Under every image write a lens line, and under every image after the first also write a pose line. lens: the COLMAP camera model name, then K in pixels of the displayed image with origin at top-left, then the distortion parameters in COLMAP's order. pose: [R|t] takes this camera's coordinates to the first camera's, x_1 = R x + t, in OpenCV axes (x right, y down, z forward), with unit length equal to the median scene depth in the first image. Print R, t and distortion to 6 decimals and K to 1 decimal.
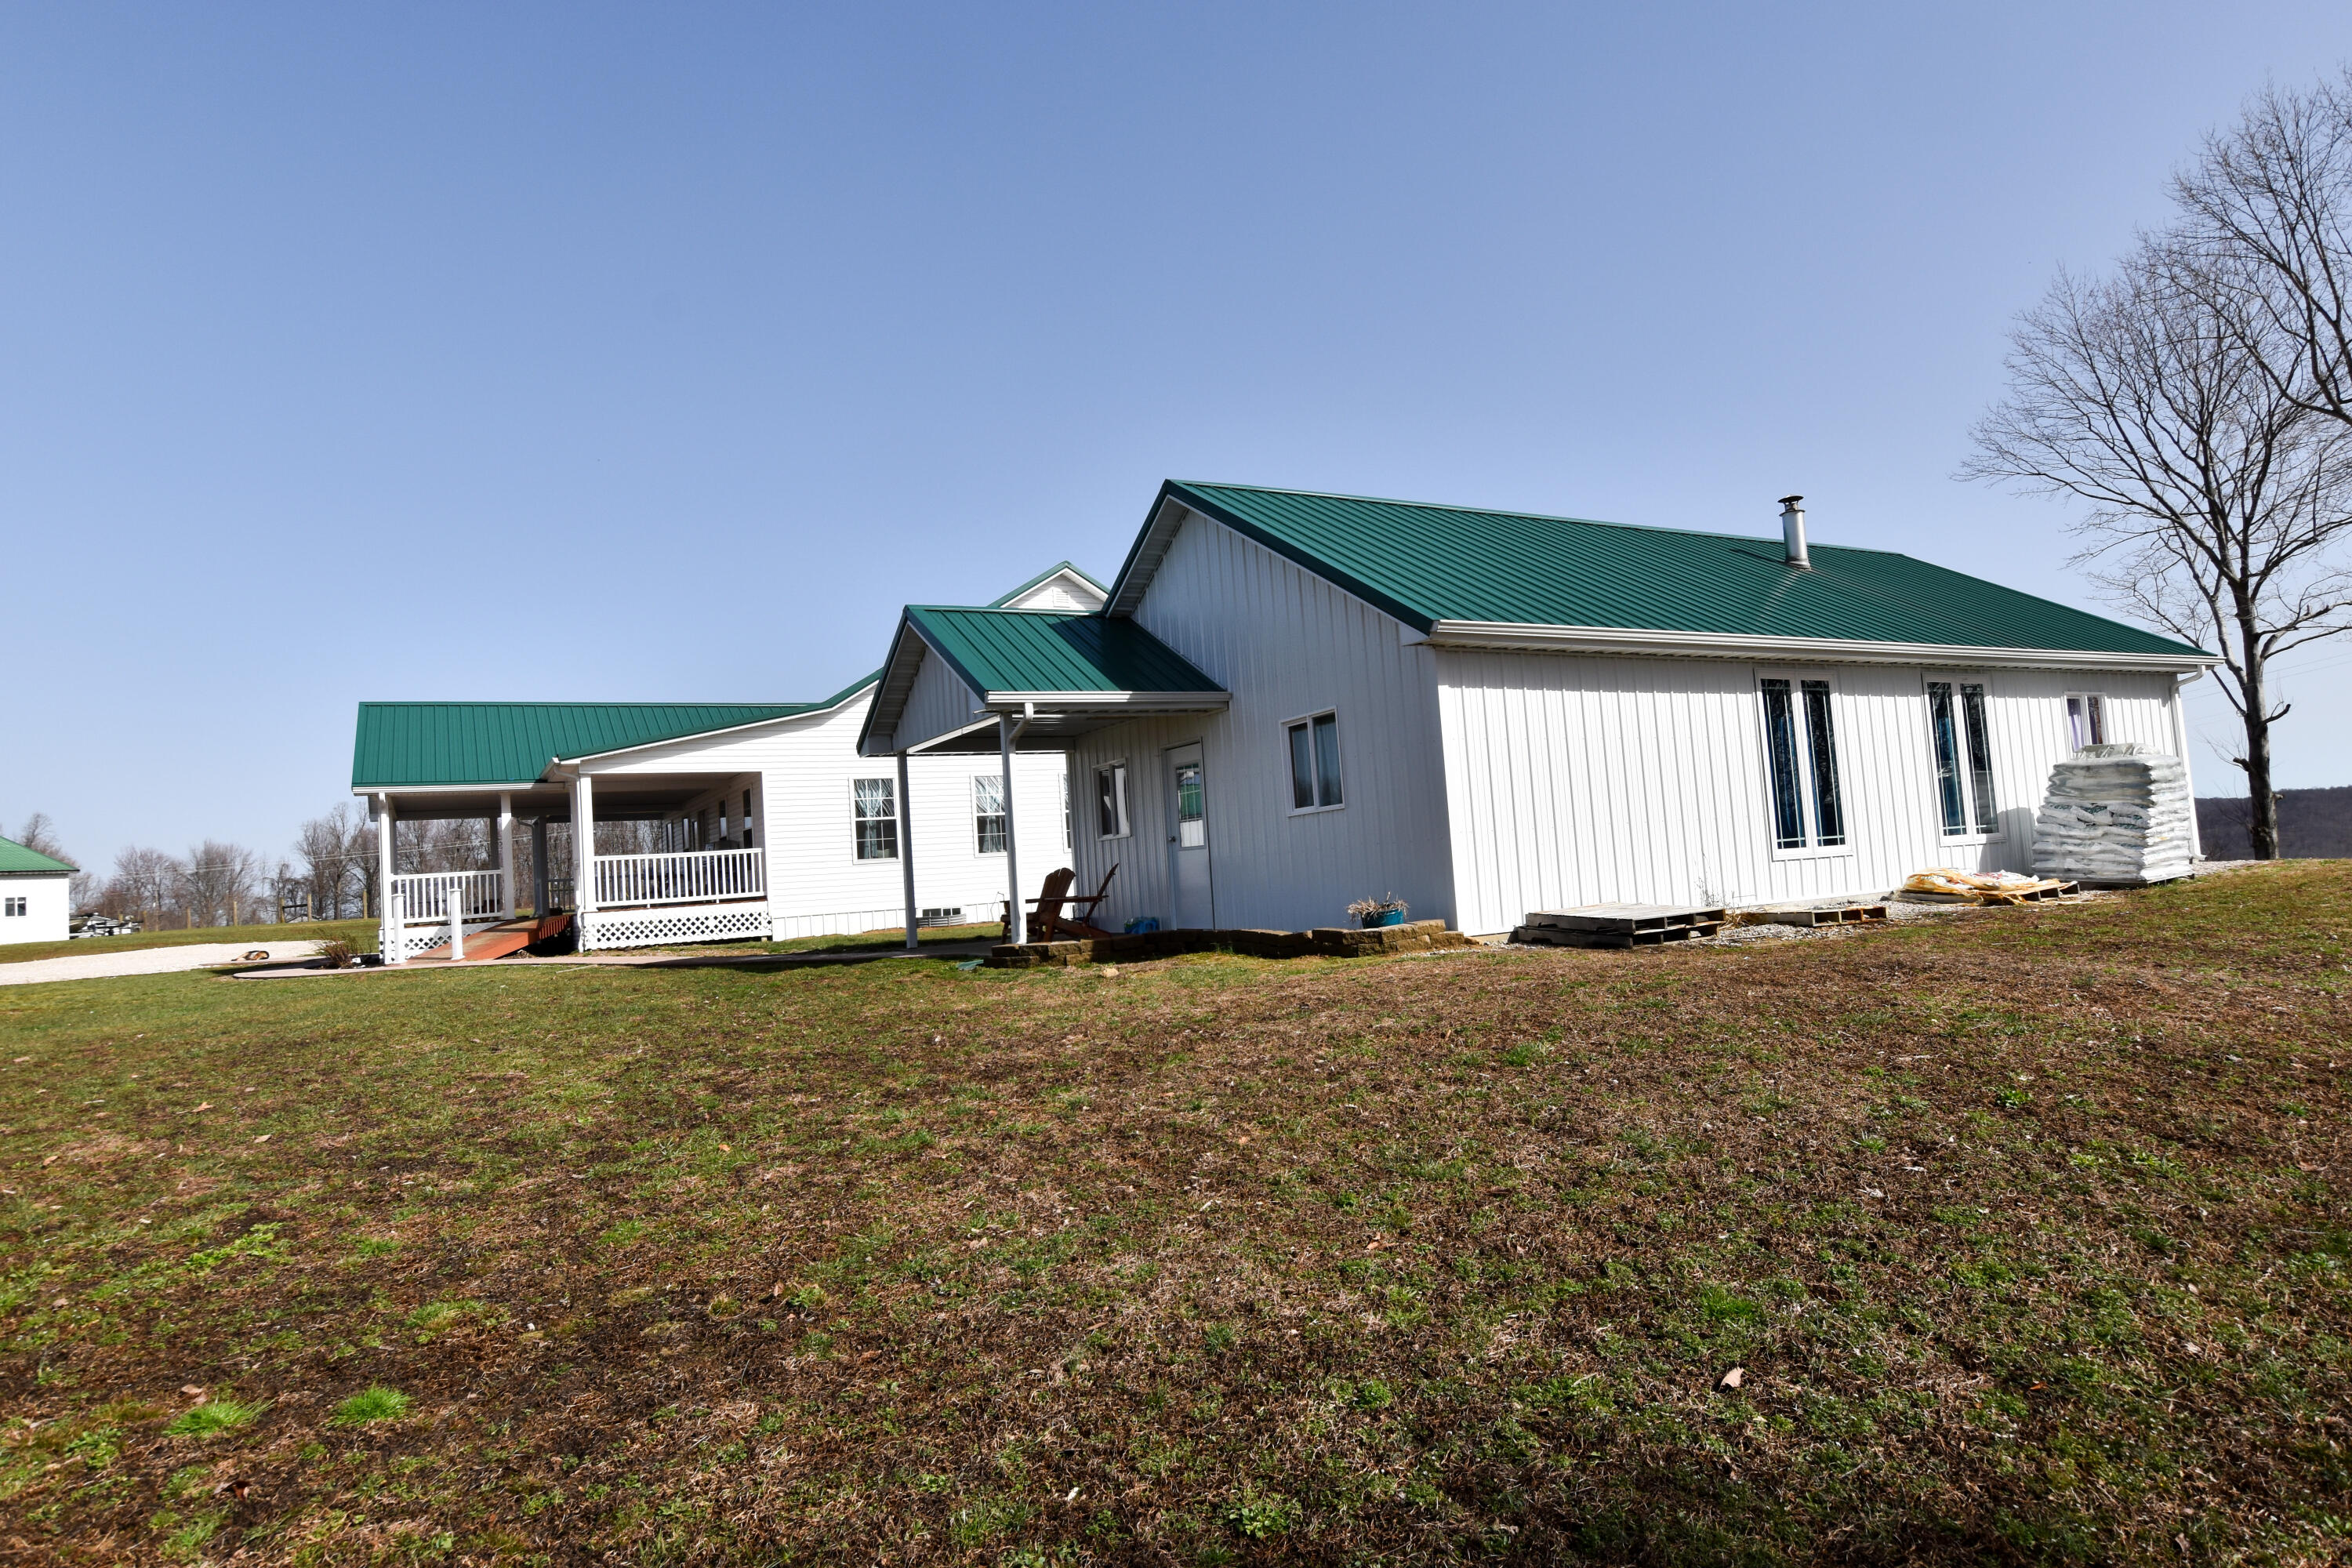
lens RADIAL K [[1316.3, 0, 1176.0], [0, 1316.3, 784.0], [0, 0, 1]] dist [-0.000794, -0.000120]
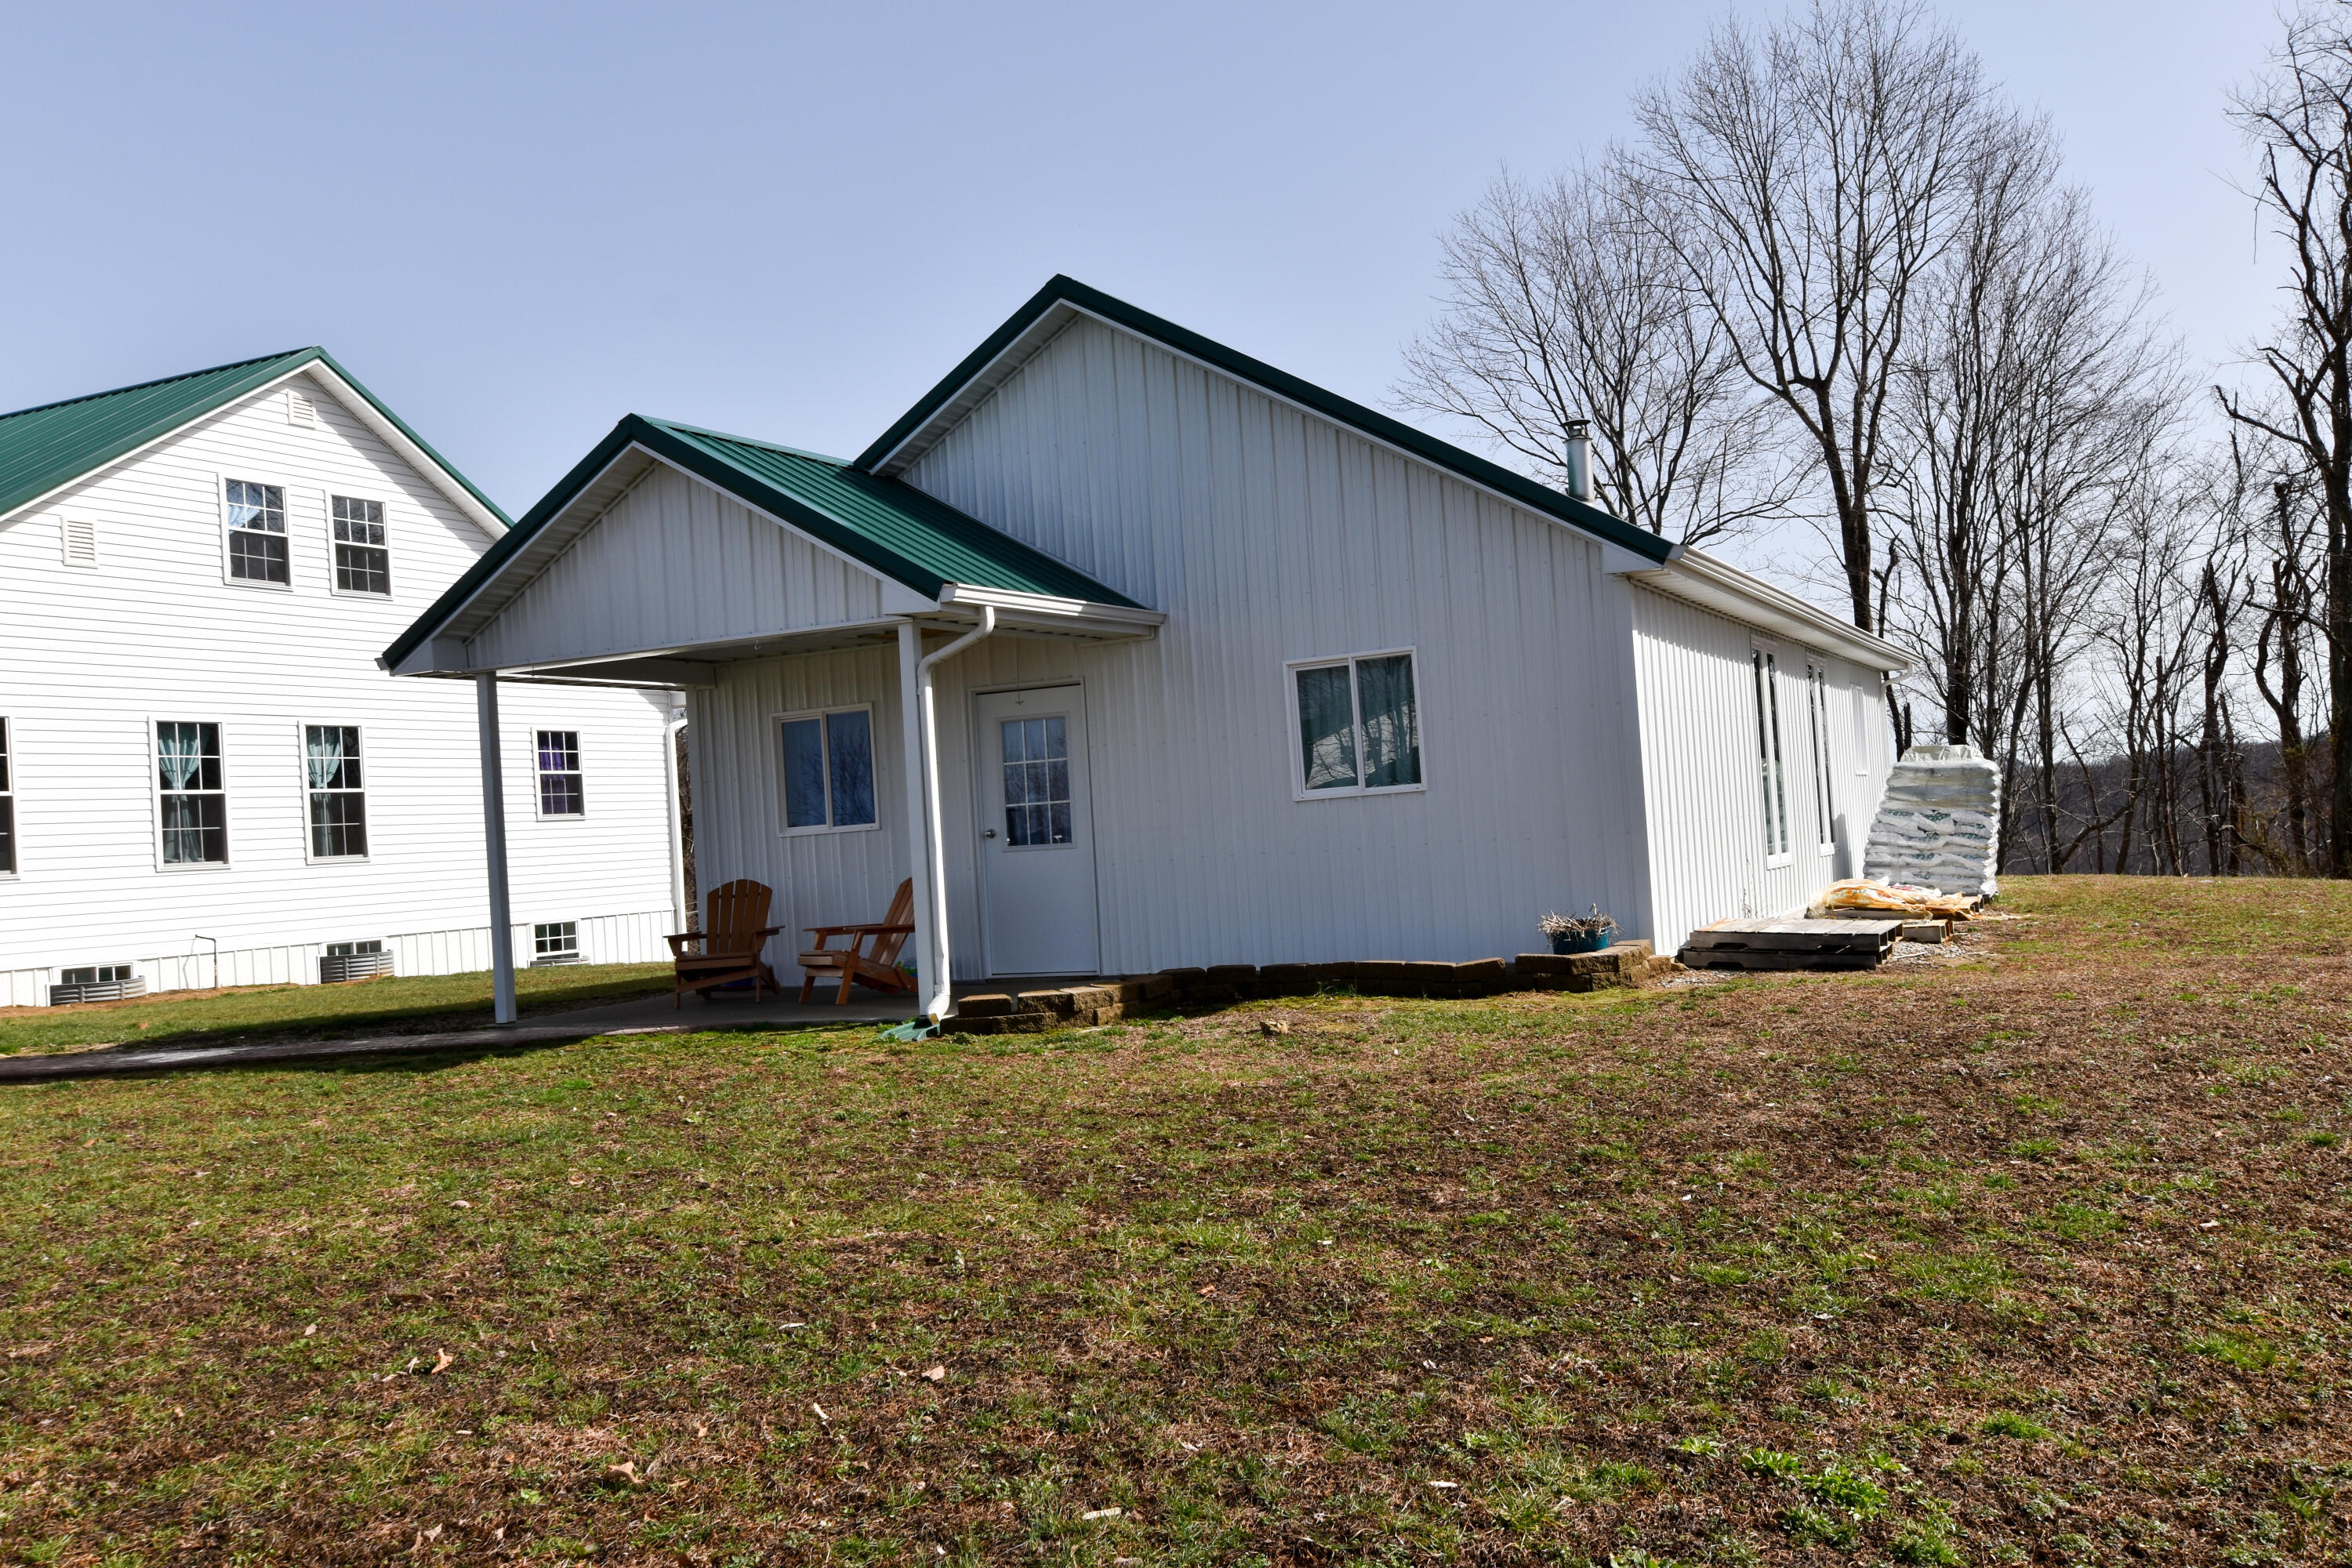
lens RADIAL K [[2034.8, 0, 1176.0], [0, 2034.8, 784.0], [0, 0, 1]] dist [-0.005275, 0.014261]
pose [[0.827679, 0.030201, 0.560389, -0.524379], [-0.031432, 0.999478, -0.007441, 0.024066], [-0.560321, -0.011455, 0.828196, 0.144861]]
